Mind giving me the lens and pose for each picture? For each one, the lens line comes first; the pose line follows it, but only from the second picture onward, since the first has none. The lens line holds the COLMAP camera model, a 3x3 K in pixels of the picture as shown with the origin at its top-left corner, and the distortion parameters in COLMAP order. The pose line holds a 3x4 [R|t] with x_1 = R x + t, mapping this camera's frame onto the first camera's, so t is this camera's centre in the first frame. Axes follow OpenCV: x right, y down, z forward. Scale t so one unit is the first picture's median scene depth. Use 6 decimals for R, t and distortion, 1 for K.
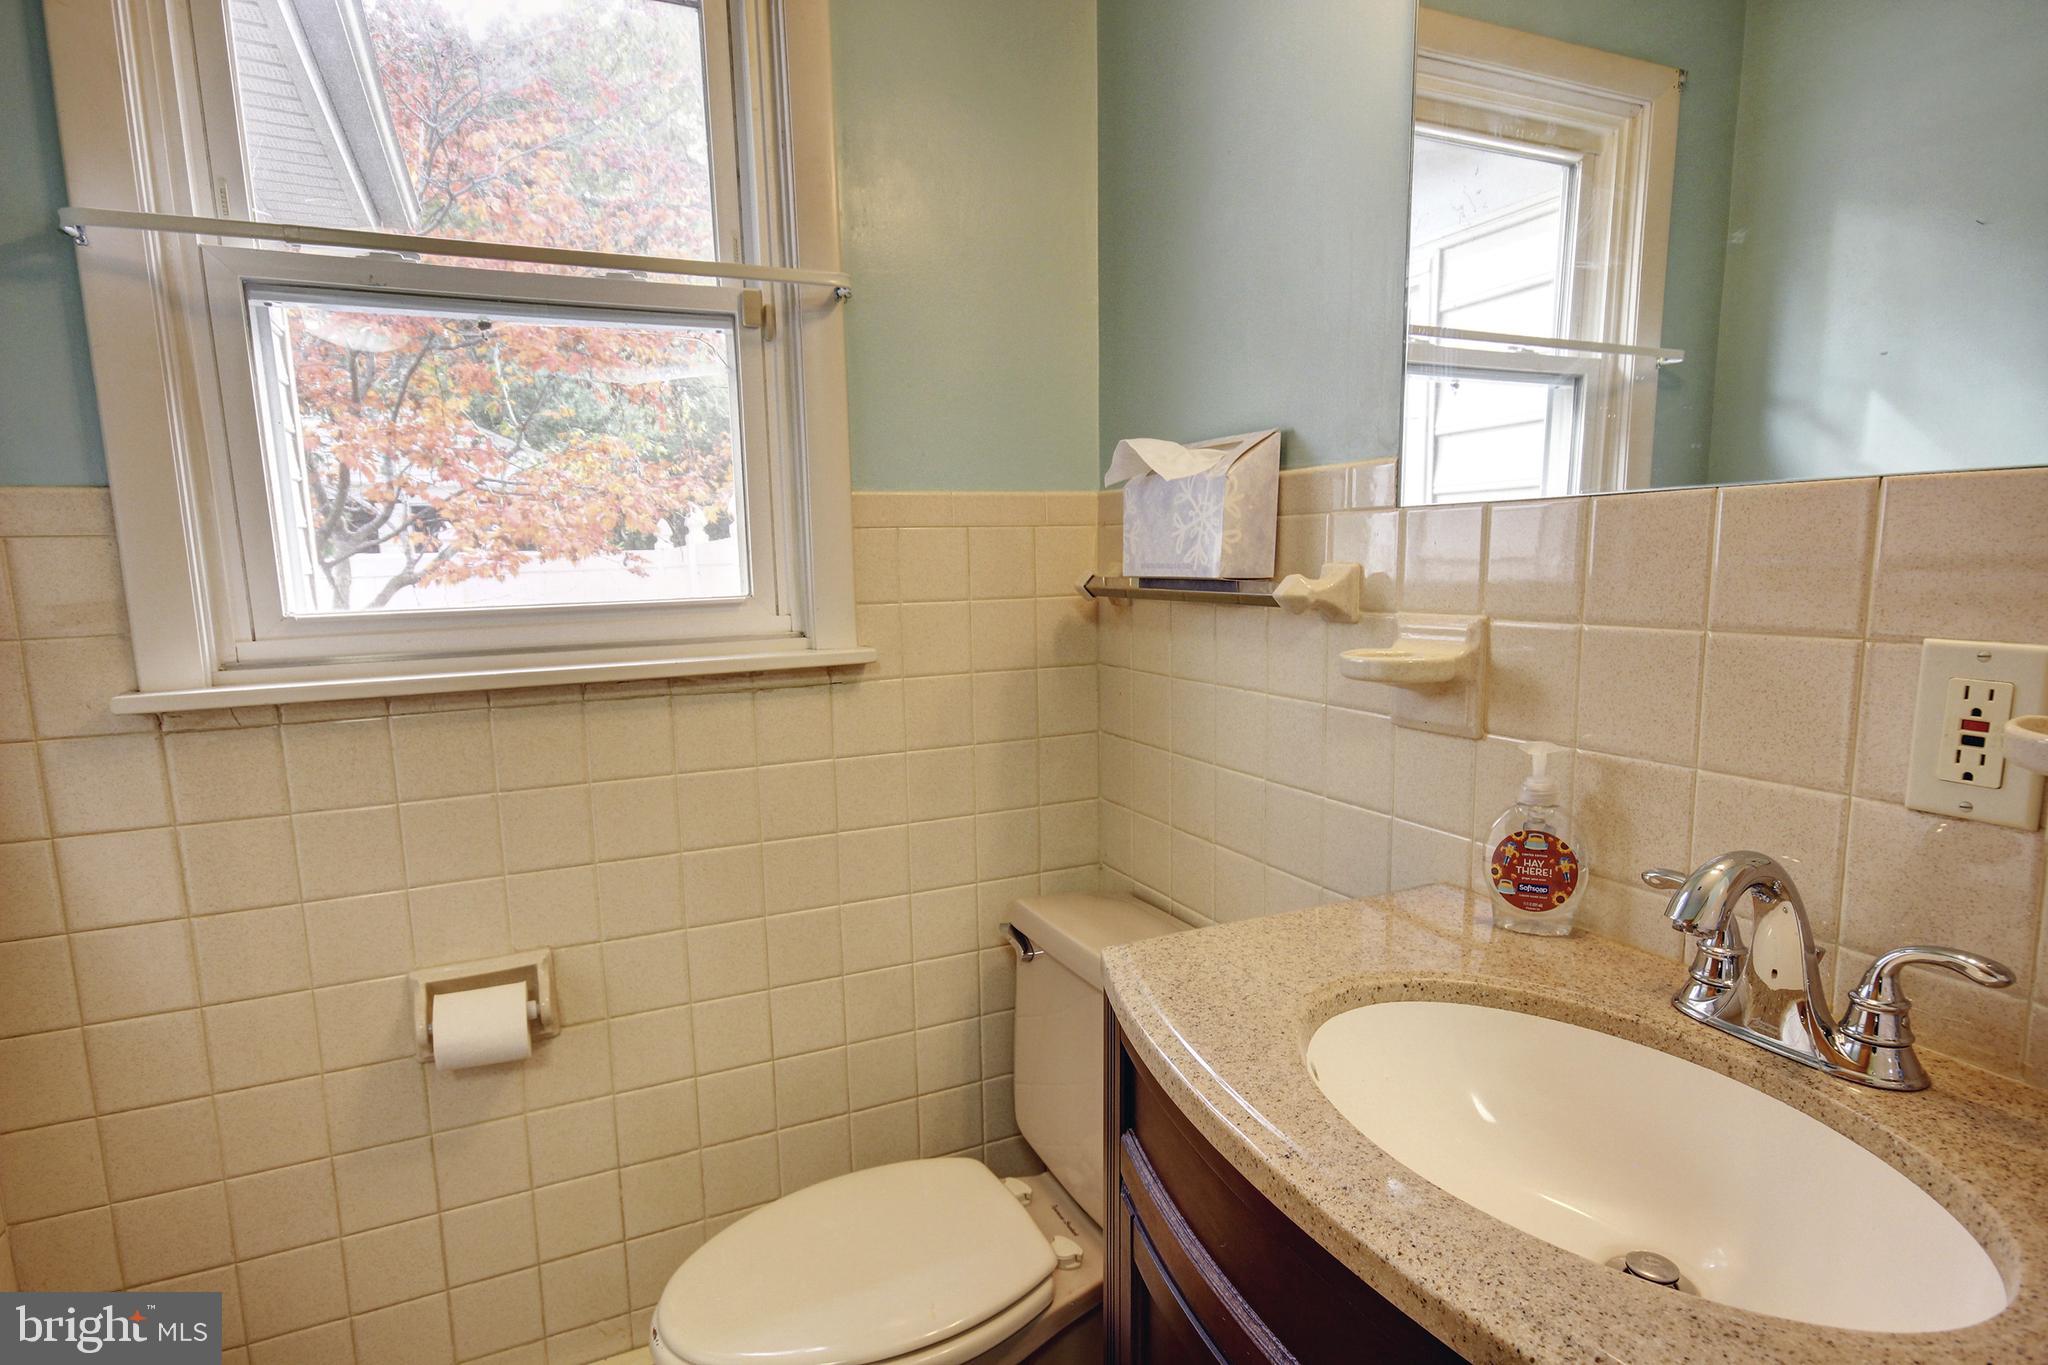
lens RADIAL K [[1073.8, 0, 1021.7], [0, 1073.8, 724.4], [0, 0, 1]] dist [0.001068, 0.000213]
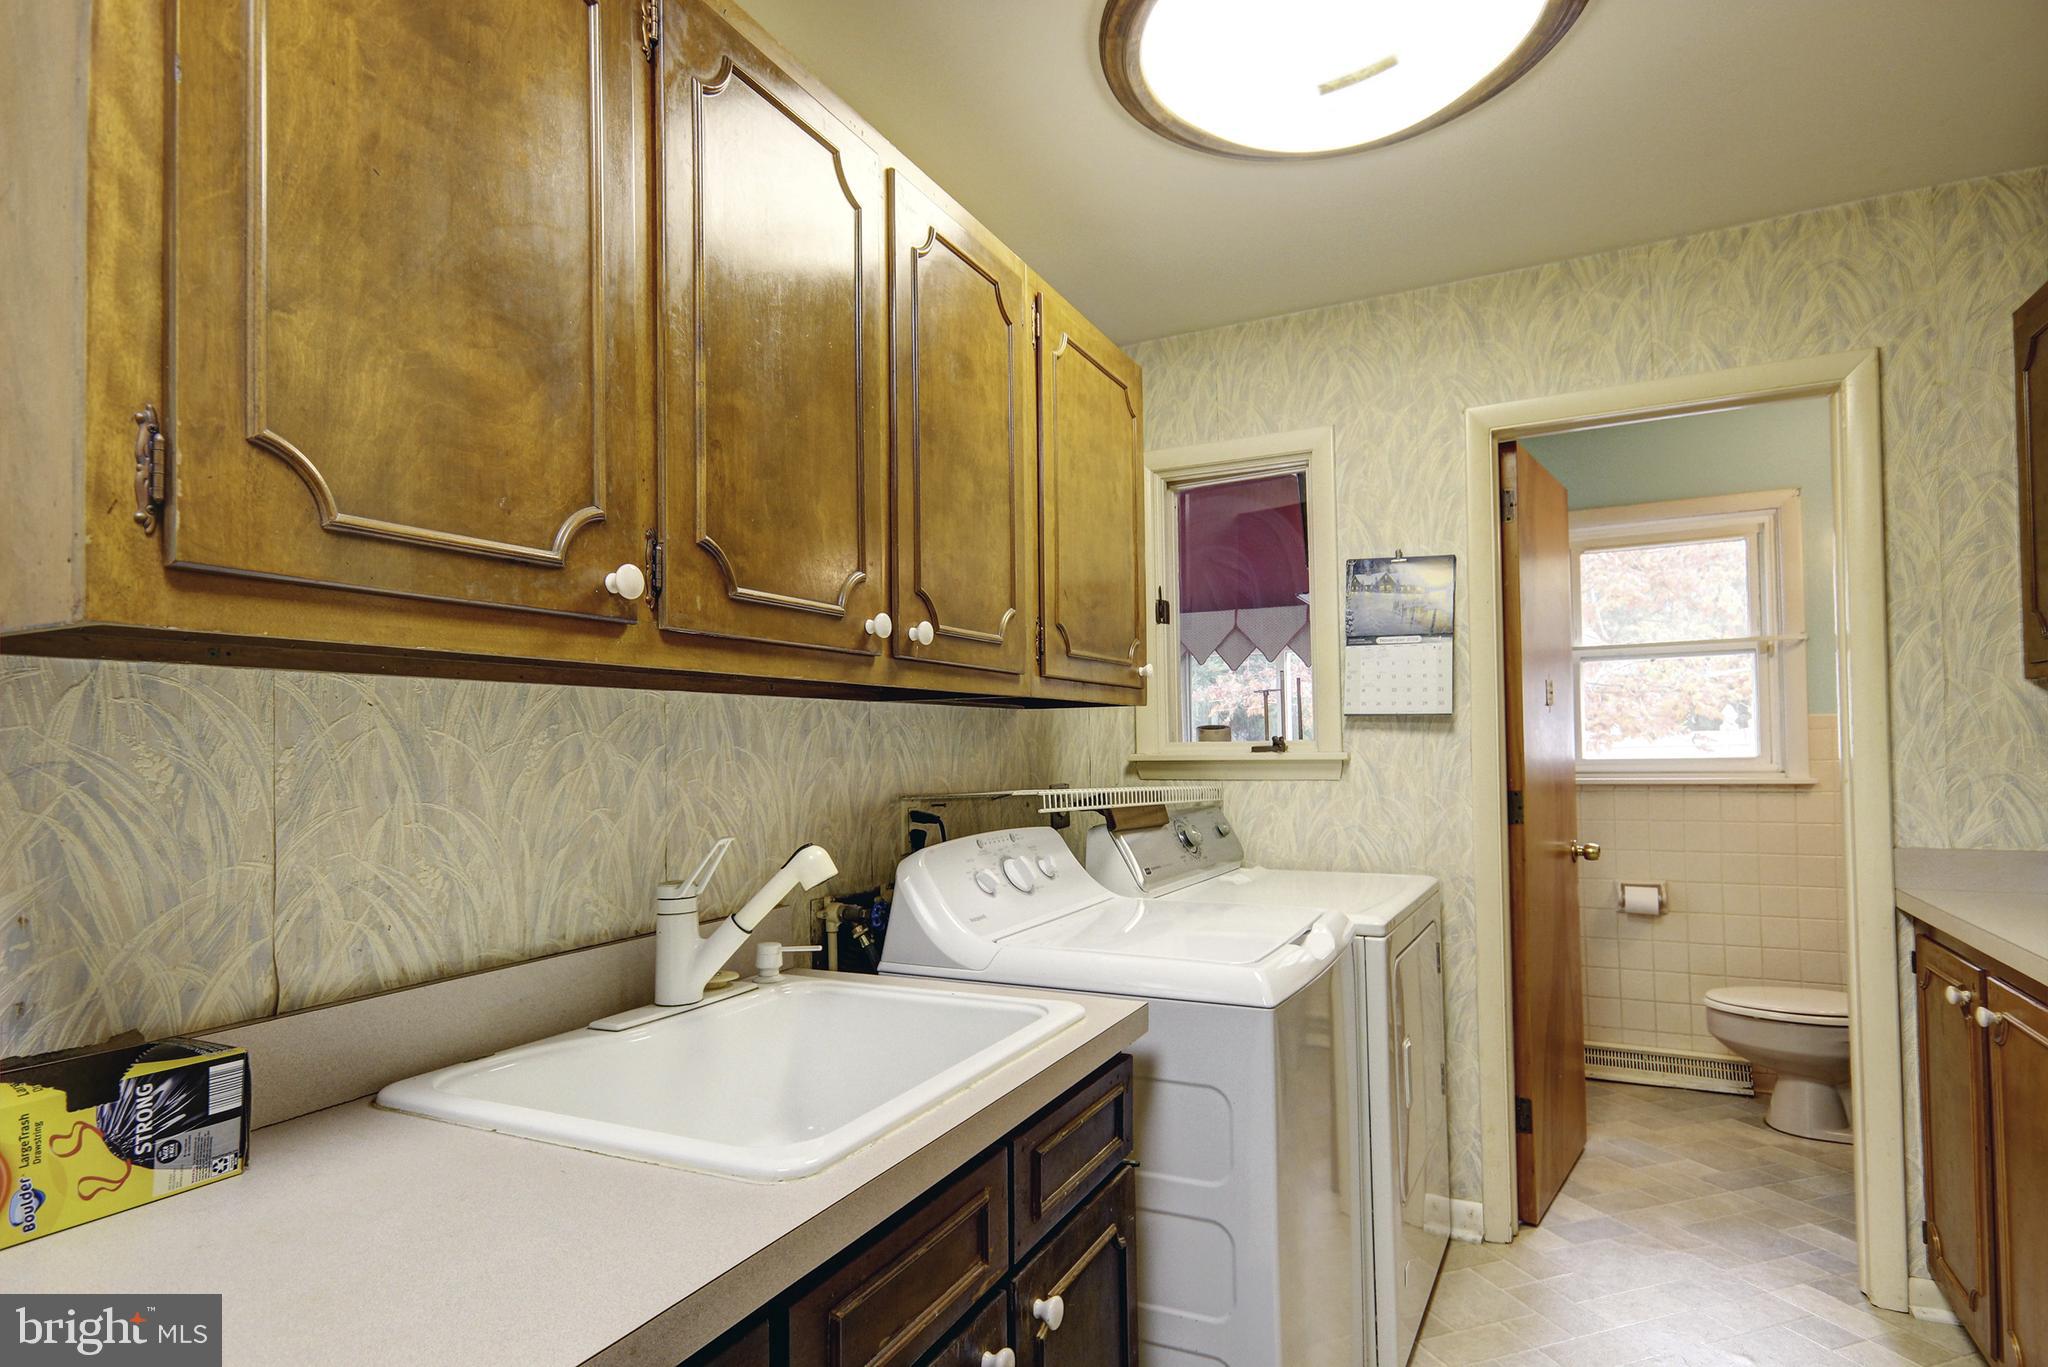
lens RADIAL K [[1073.8, 0, 1021.7], [0, 1073.8, 725.4], [0, 0, 1]] dist [0.001068, 0.000213]
pose [[0.619691, -0.008179, -0.784804, 0.670154], [-0.119357, 0.987333, -0.104536, 0.287456], [0.775717, 0.158452, 0.610865, -1.938795]]
